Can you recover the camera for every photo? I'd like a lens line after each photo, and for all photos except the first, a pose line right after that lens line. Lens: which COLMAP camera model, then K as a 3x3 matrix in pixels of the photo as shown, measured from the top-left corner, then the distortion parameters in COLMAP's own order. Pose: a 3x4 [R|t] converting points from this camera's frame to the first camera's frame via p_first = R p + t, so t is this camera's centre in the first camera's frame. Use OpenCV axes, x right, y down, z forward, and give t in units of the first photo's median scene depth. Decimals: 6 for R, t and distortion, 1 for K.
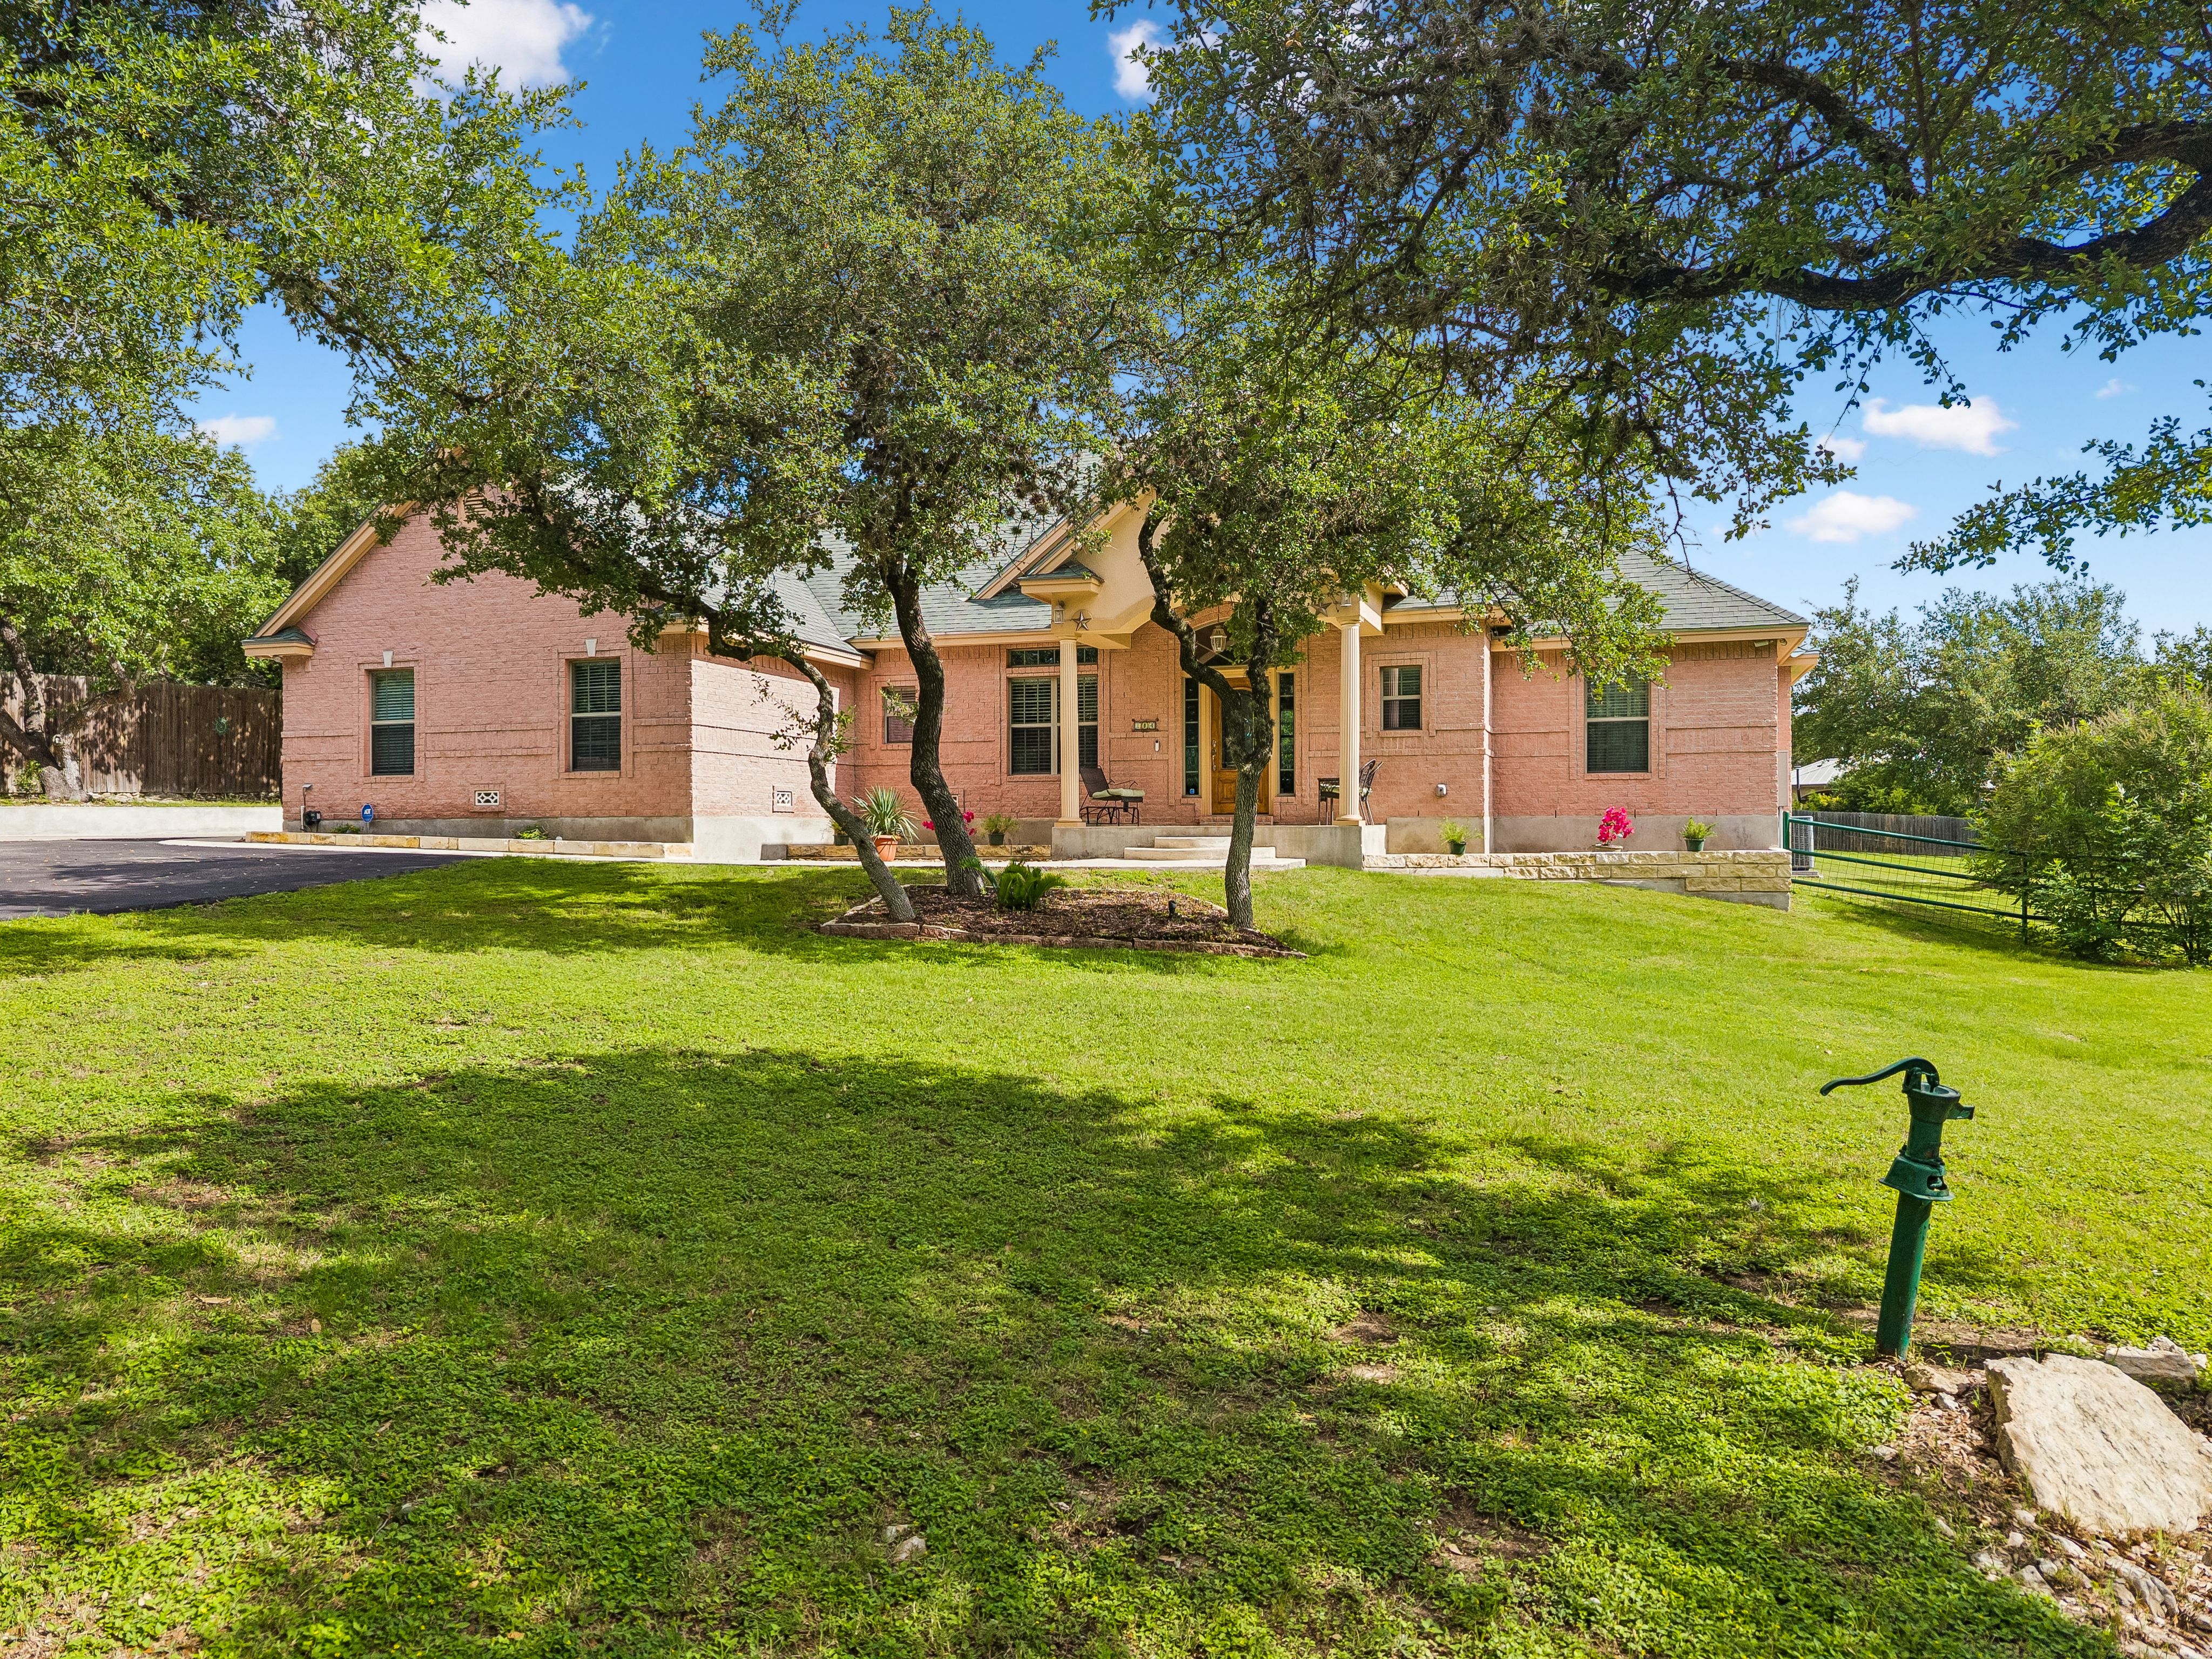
lens RADIAL K [[1502.5, 0, 1134.2], [0, 1502.5, 841.4], [0, 0, 1]] dist [0.016263, -0.014089]
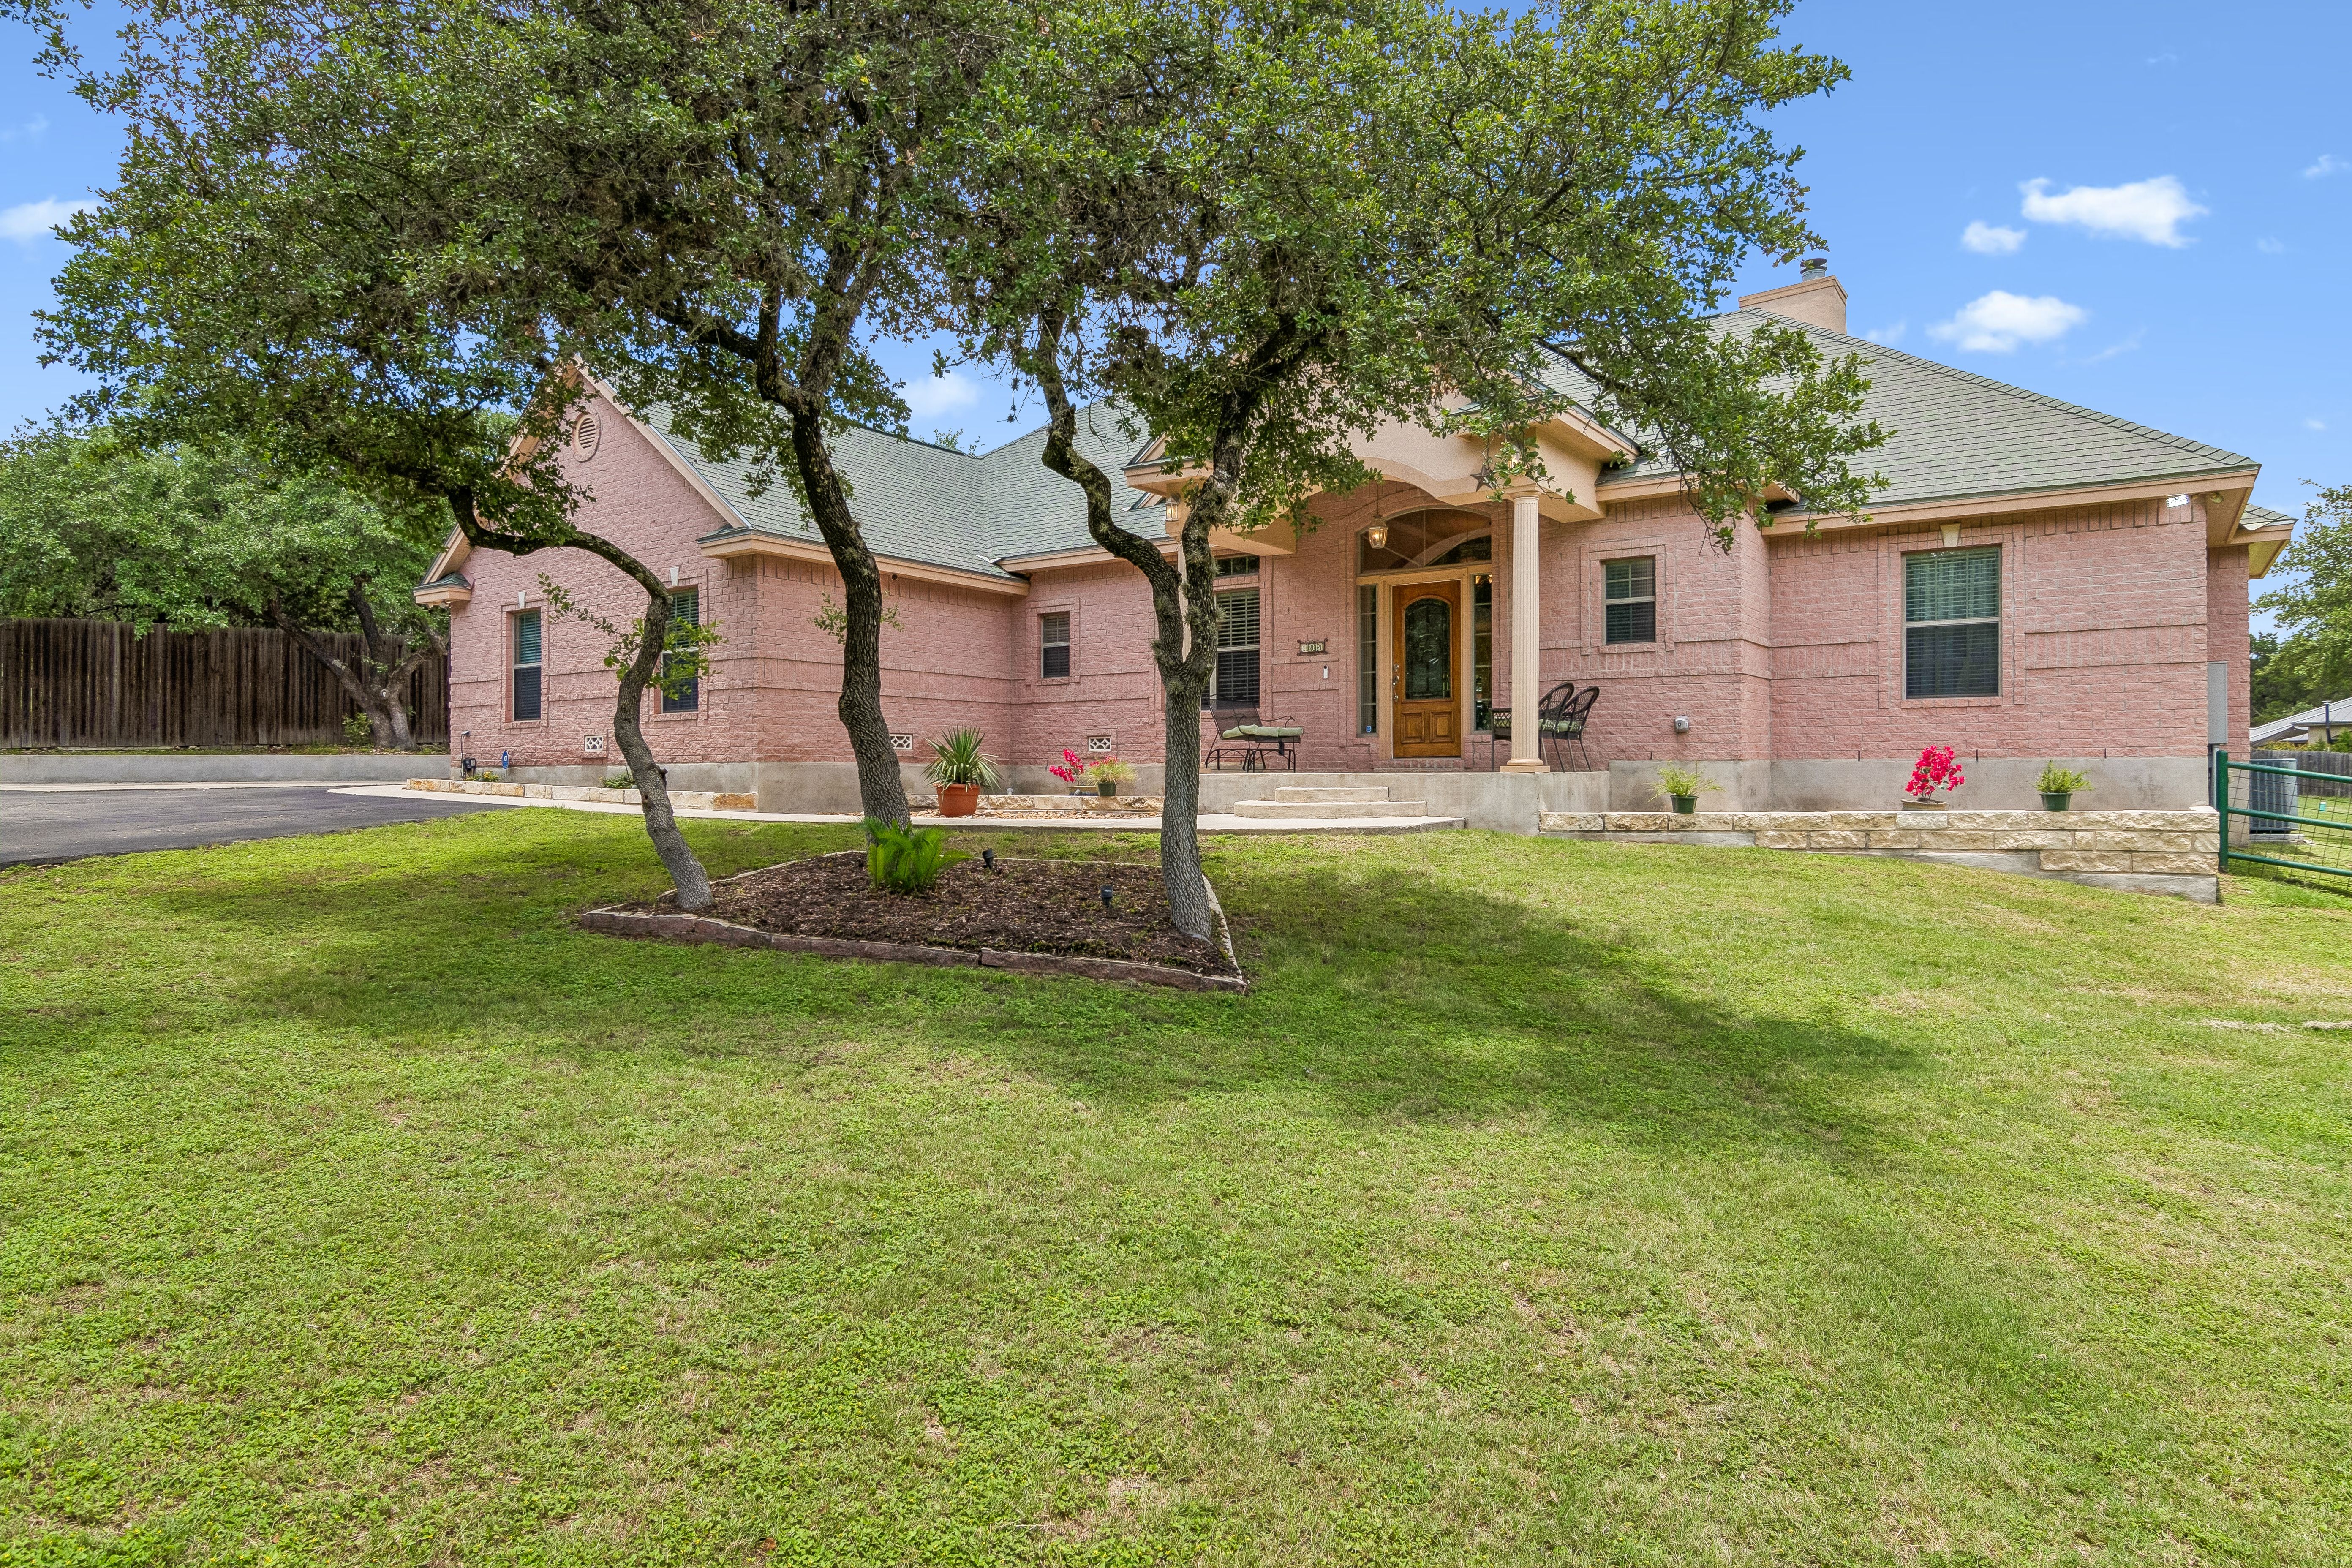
lens RADIAL K [[1444.8, 0, 1179.4], [0, 1444.8, 779.0], [0, 0, 1]] dist [-0.005996, 0.001237]
pose [[0.953367, 0.001855, -0.301807, 0.182480], [-0.004976, 0.999942, -0.009572, 0.000597], [0.301771, 0.010627, 0.953321, 0.254670]]
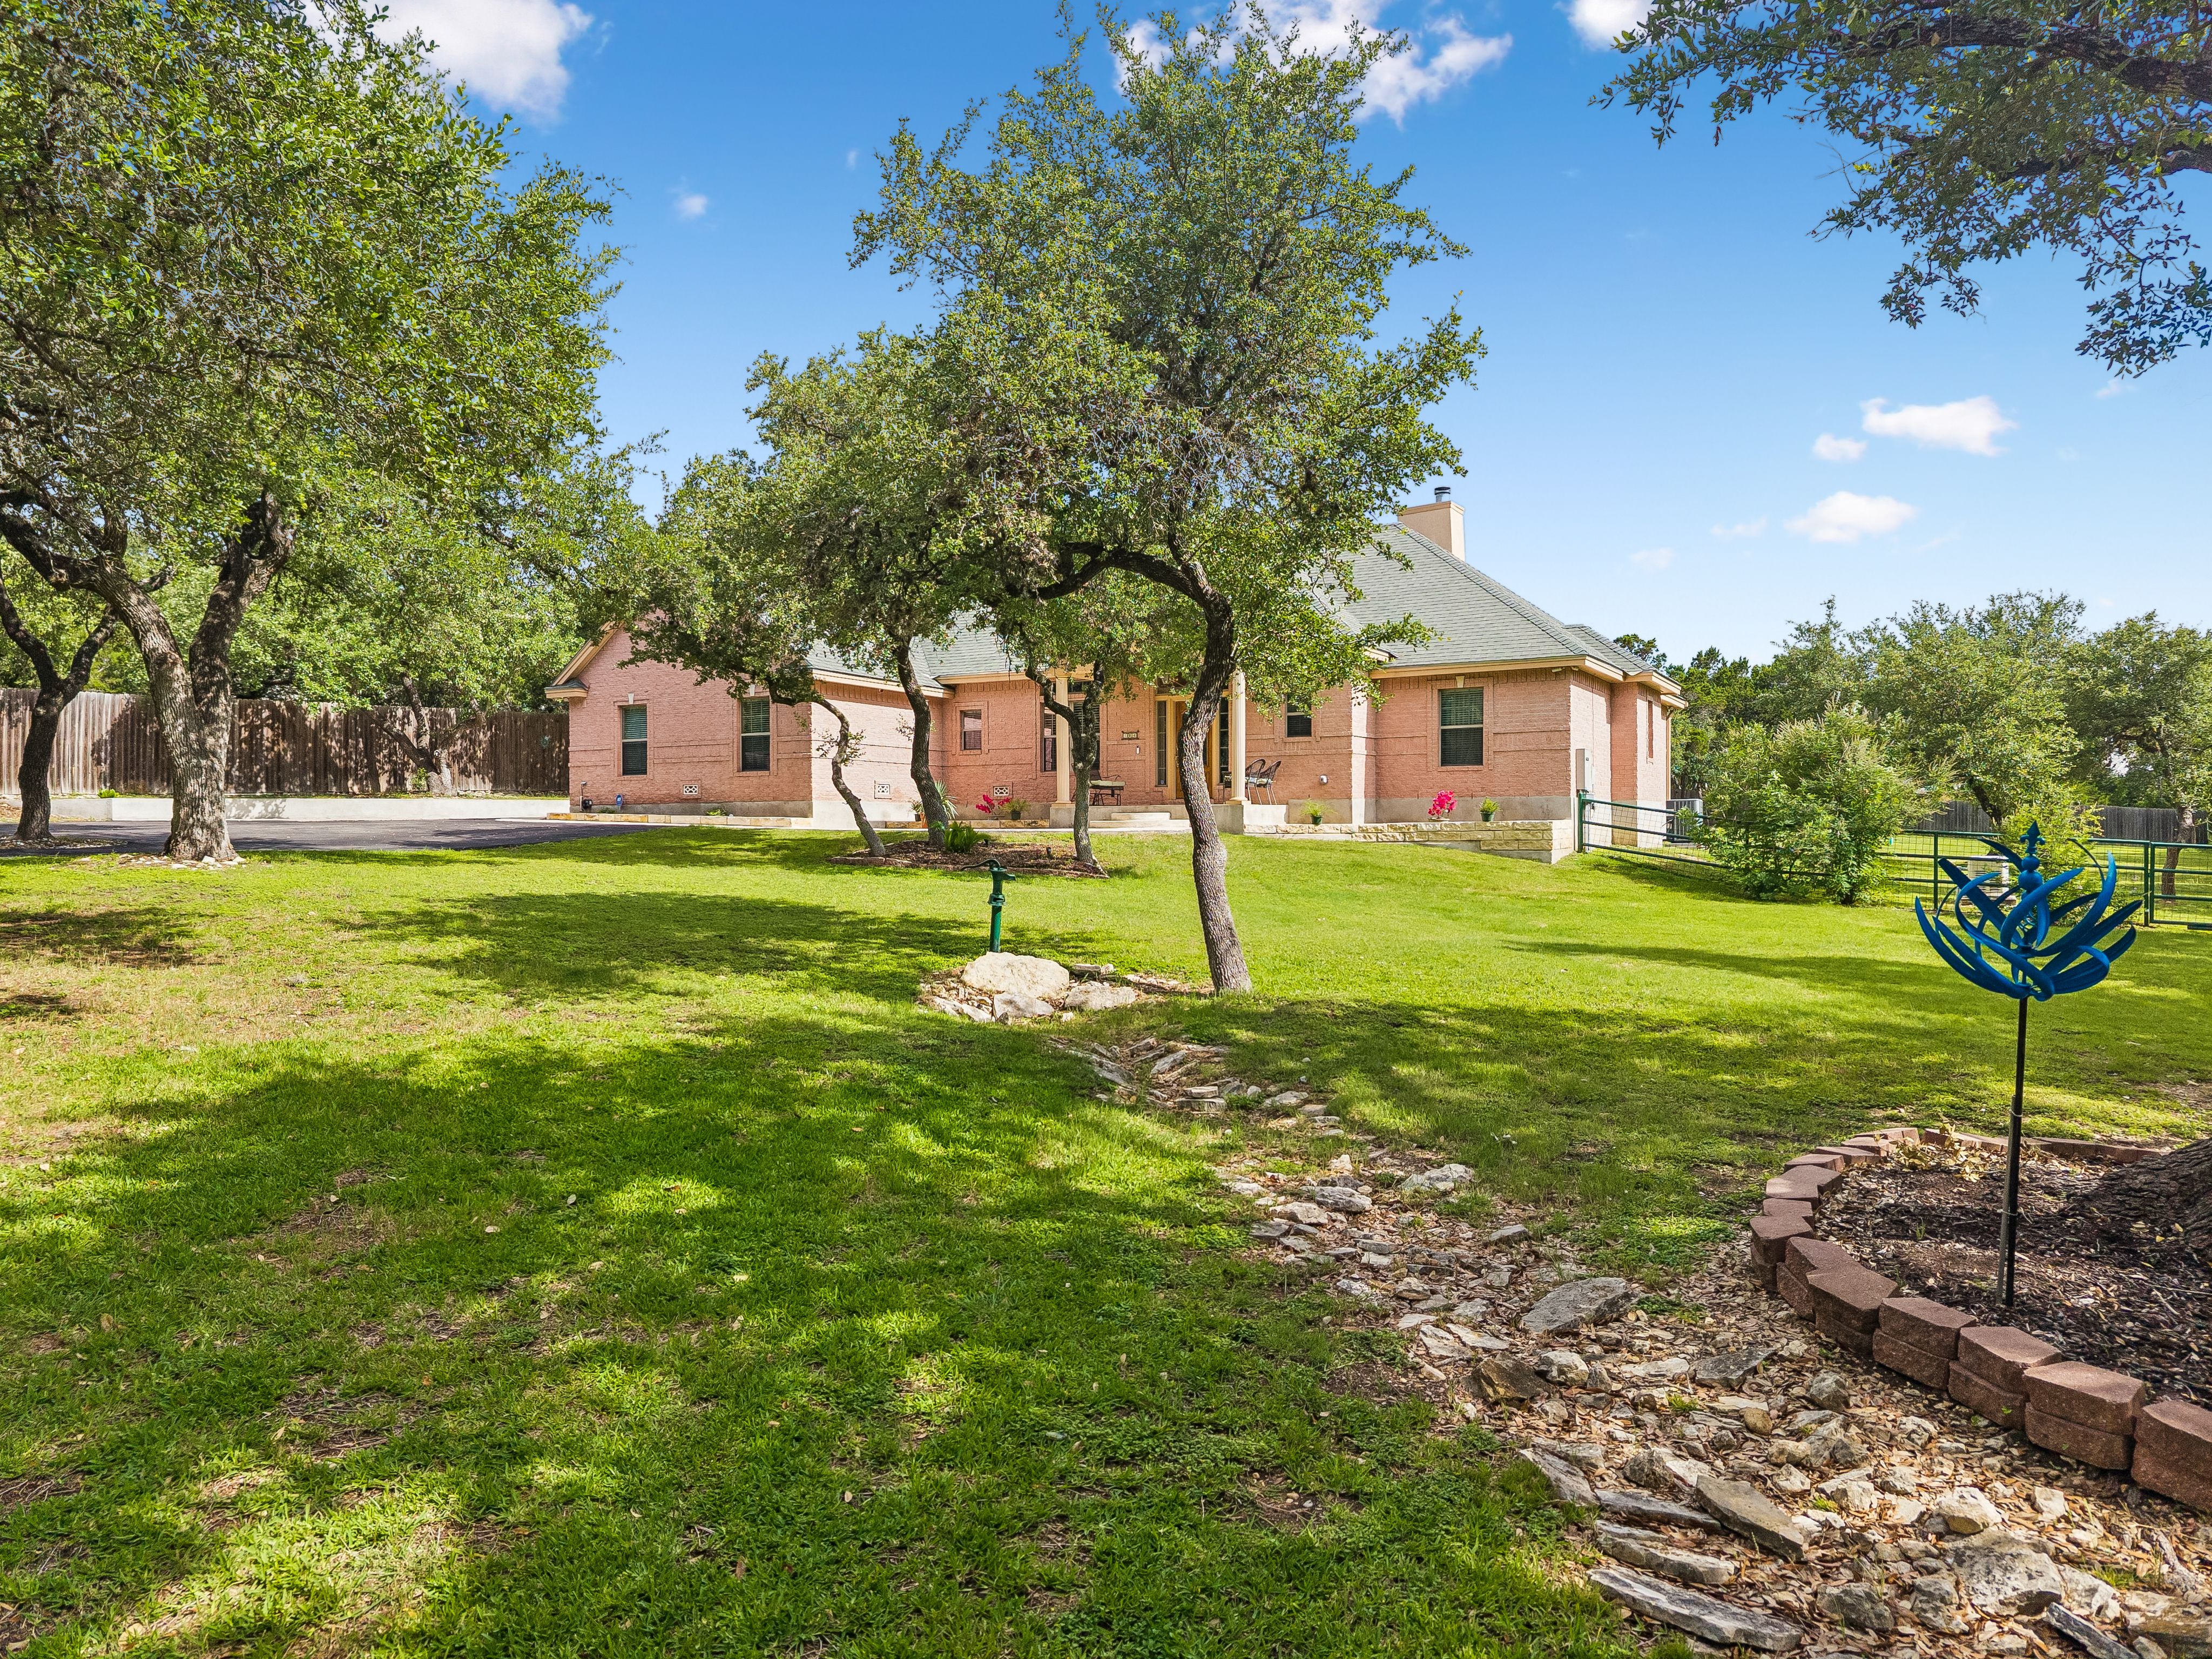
lens RADIAL K [[1502.5, 0, 1138.9], [0, 1502.5, 846.3], [0, 0, 1]] dist [0.016263, -0.014089]
pose [[0.982874, -0.000056, -0.184281, 0.289698], [0.000668, 0.999994, 0.003261, 0.023218], [0.184280, -0.003329, 0.982868, -0.401121]]
